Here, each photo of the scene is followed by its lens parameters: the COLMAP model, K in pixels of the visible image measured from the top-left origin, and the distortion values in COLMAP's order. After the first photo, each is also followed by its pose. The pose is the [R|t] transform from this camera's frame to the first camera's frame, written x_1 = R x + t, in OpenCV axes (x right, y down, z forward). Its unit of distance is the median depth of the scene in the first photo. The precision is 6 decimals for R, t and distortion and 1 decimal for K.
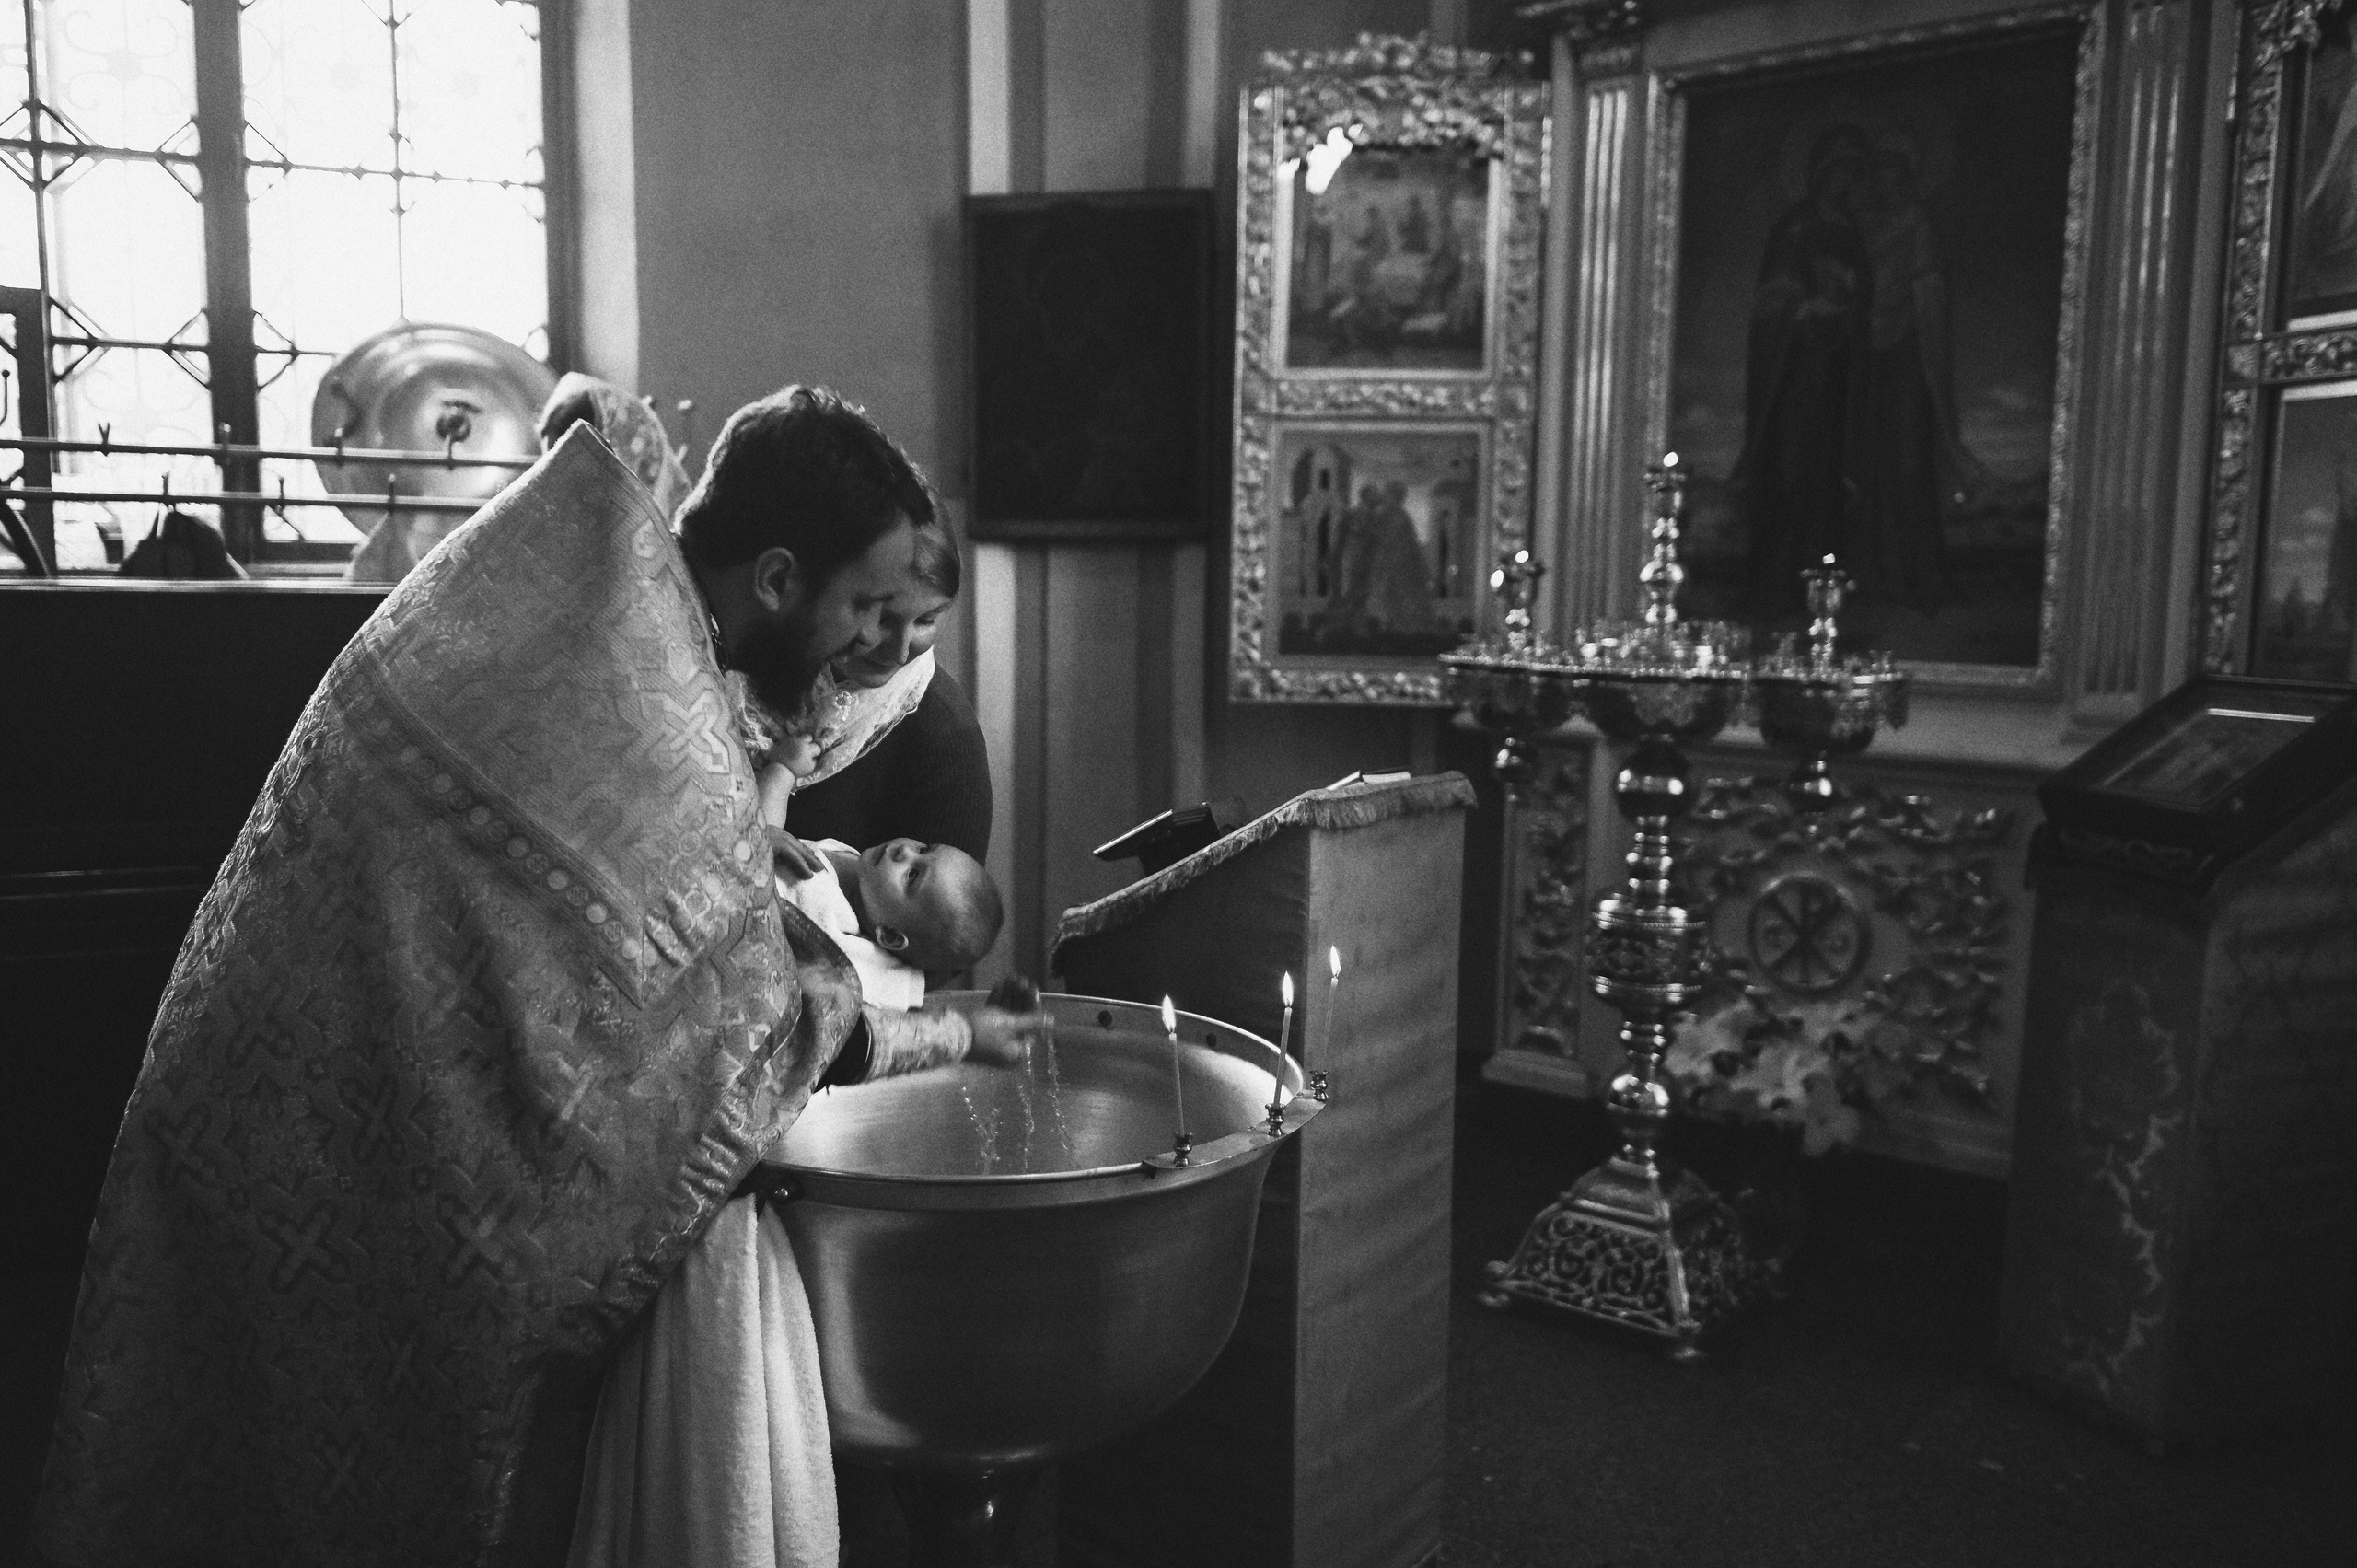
lens RADIAL K [[1905.9, 0, 1160.0], [0, 1905.9, 781.1], [0, 0, 1]] dist [0.005018, -0.002084]
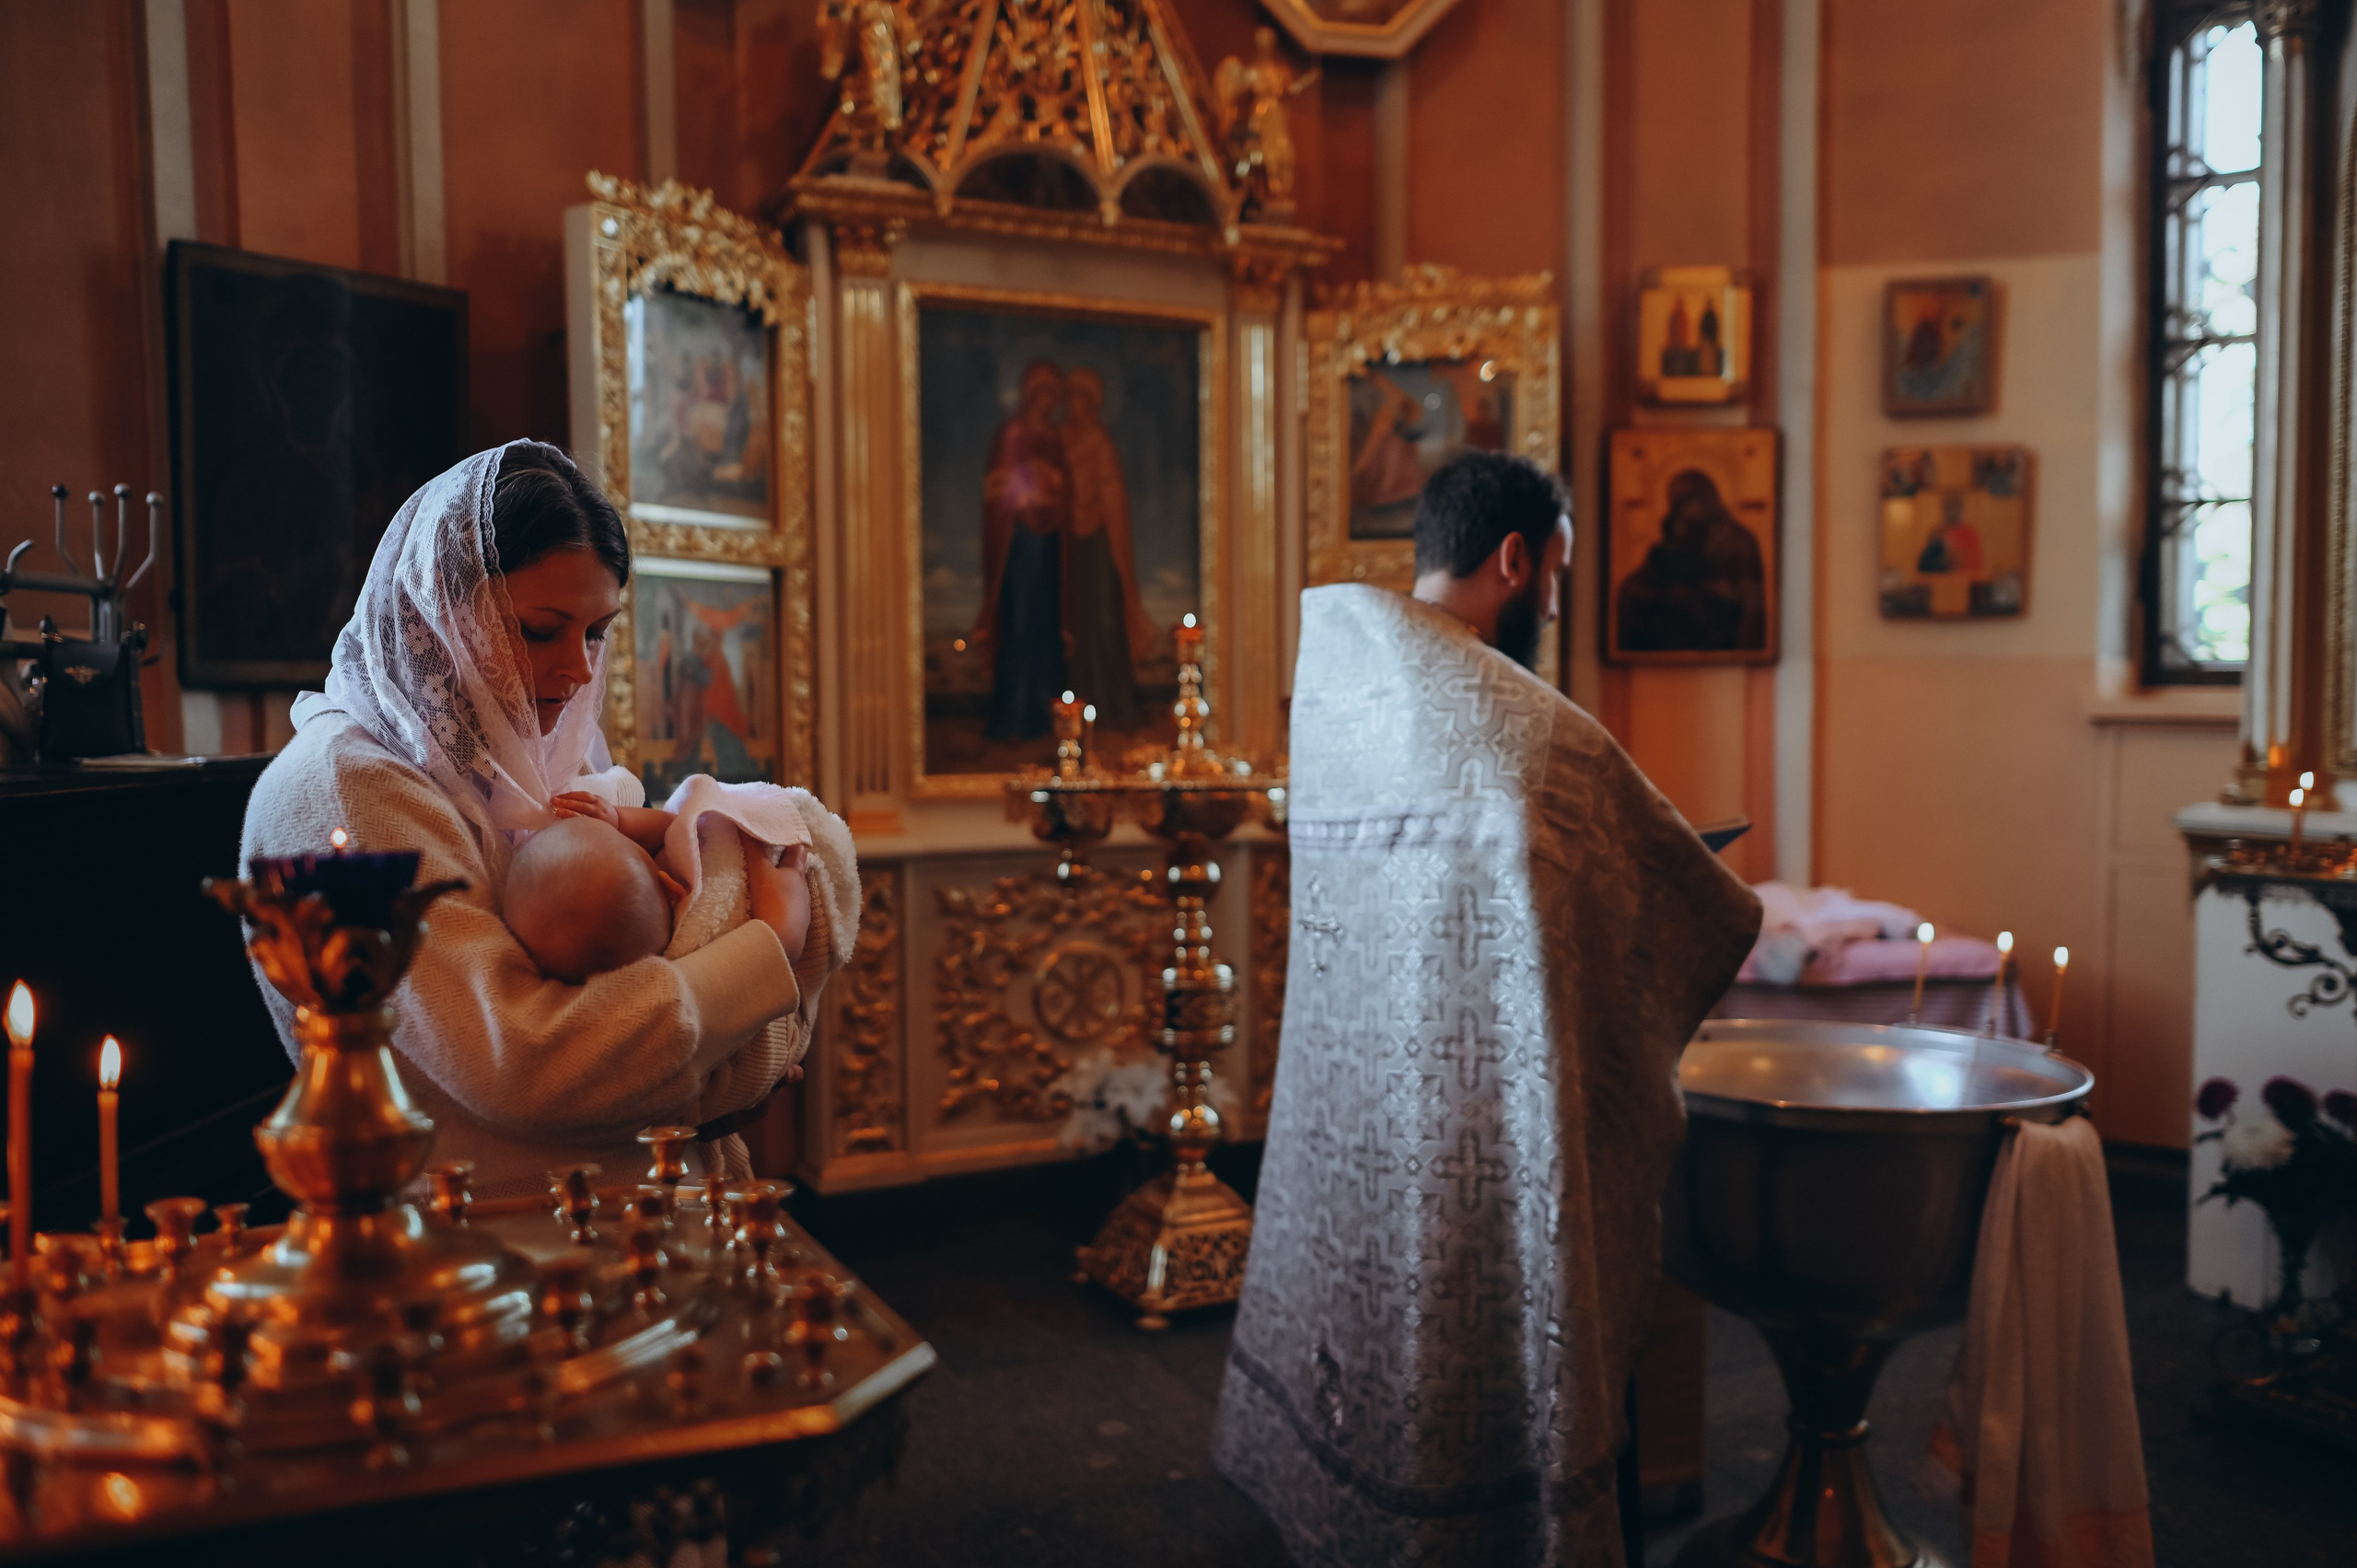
lens RADIAL K [[1905.9, 0, 1189.3], [0, 1905.9, 781.6], [0, 0, 1]] dist [0.005018, -0.002084]
pose [[0.403588, -0.055968, 0.913227, -0.756565], [0.117177, 0.993070, 0.009077, -0.059508], [-0.907406, 0.103346, 0.407349, 0.402099]]
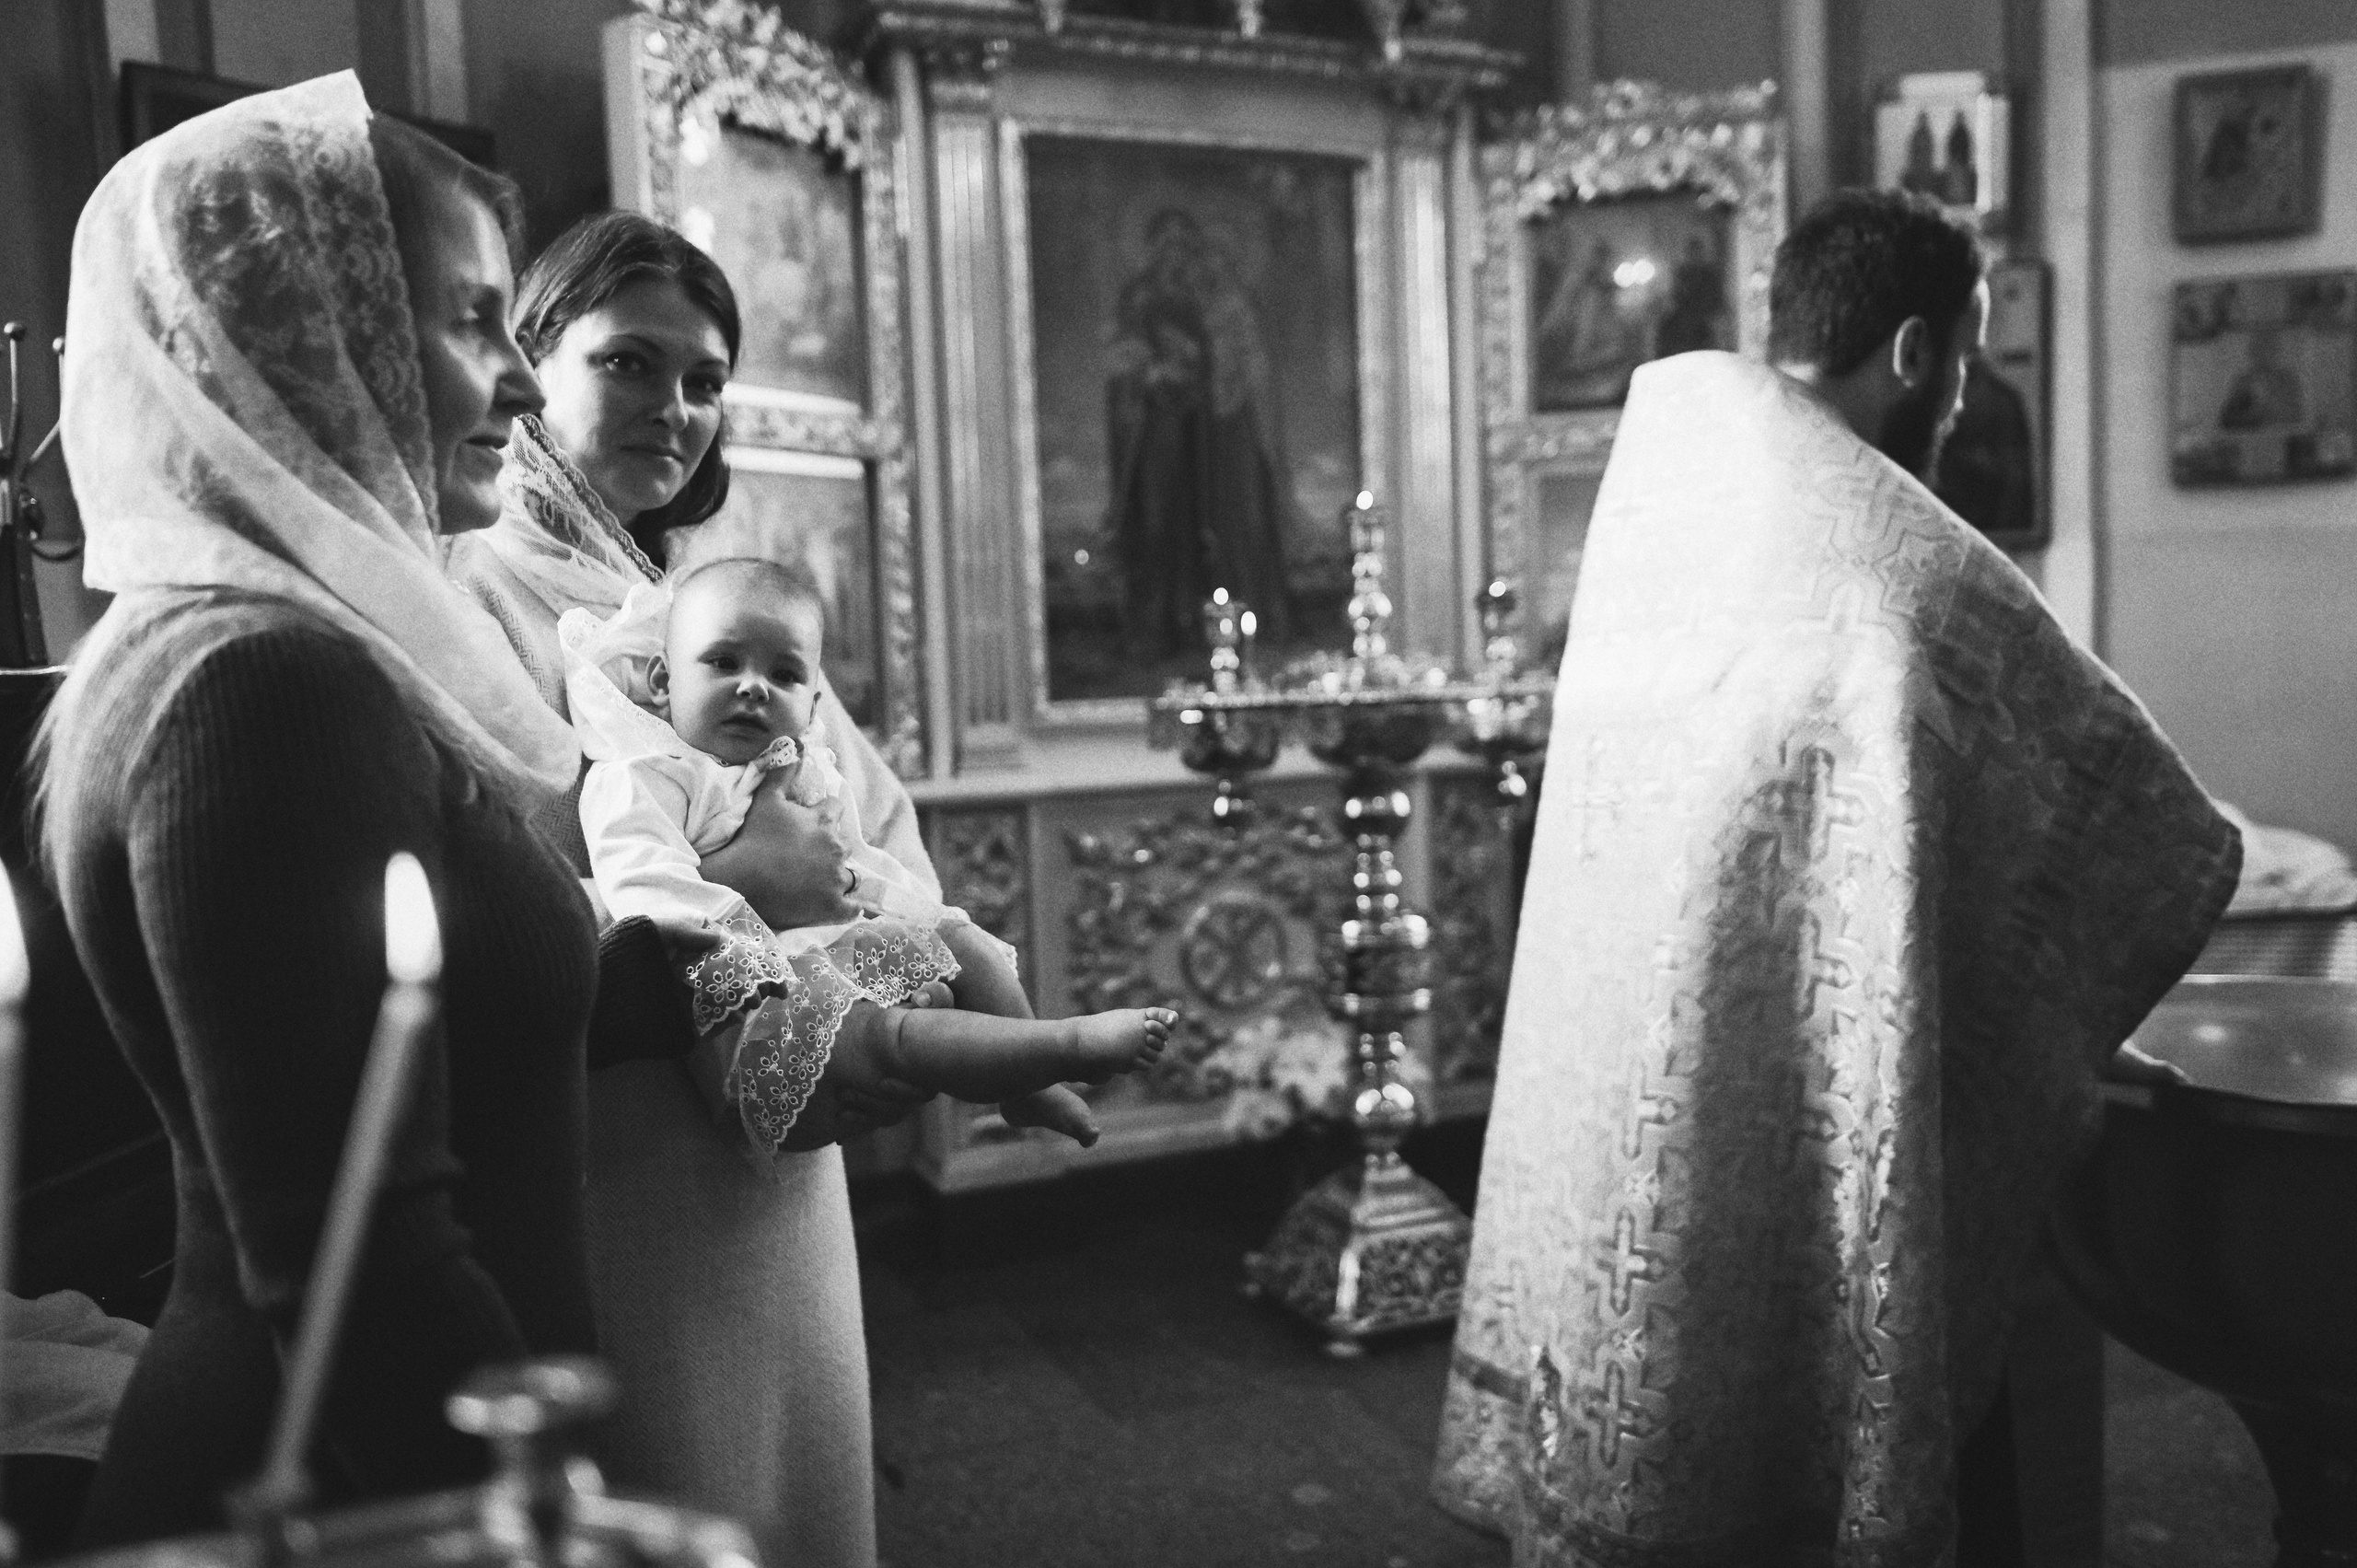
lens RADIAL K [[1905.9, 0, 1177.1], [0, 1905.9, 780.6], [0, 0, 1]] dist [0.005018, -0.002084]
pose [[0.458014, -0.089940, 0.884383, -0.607048], [0.144197, 0.989209, 0.025923, -0.046655], [-0.877172, 0.115652, 0.466041, 0.507765]]
